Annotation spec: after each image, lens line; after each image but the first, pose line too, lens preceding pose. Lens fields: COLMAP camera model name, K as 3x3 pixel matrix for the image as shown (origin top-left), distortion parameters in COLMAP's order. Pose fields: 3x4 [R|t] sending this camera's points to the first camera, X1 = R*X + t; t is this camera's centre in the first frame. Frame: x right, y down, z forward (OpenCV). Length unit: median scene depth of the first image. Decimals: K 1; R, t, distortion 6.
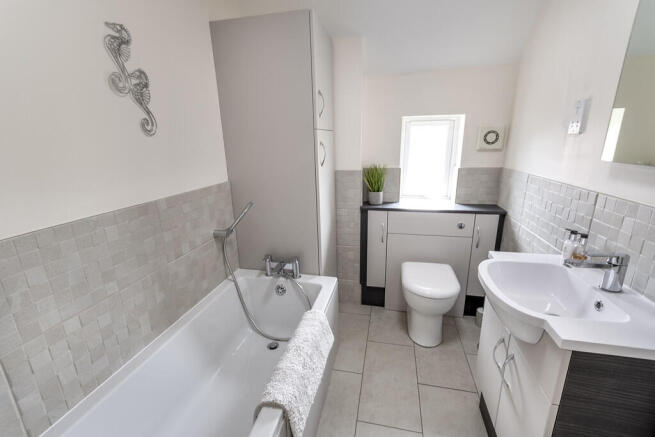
lens RADIAL K [[282.1, 0, 327.5], [0, 282.1, 218.5], [0, 0, 1]] dist [0.000467, 0.000172]
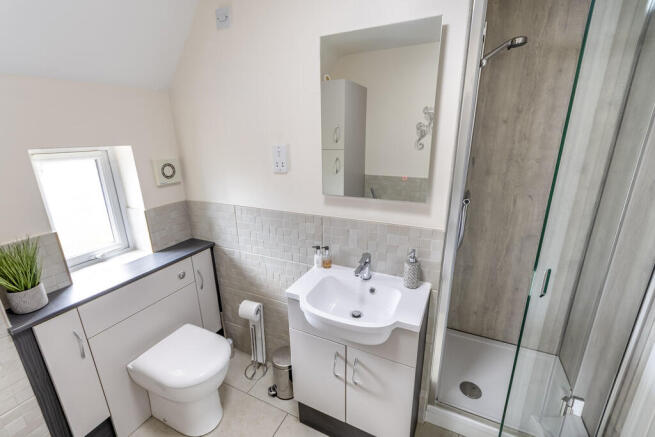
lens RADIAL K [[282.1, 0, 327.5], [0, 282.1, 218.5], [0, 0, 1]] dist [0.000467, 0.000172]
pose [[0.231262, -0.260589, 0.937343, -0.179556], [0.273107, 0.942109, 0.194533, -0.180032], [-0.933772, 0.211007, 0.289042, 0.300575]]
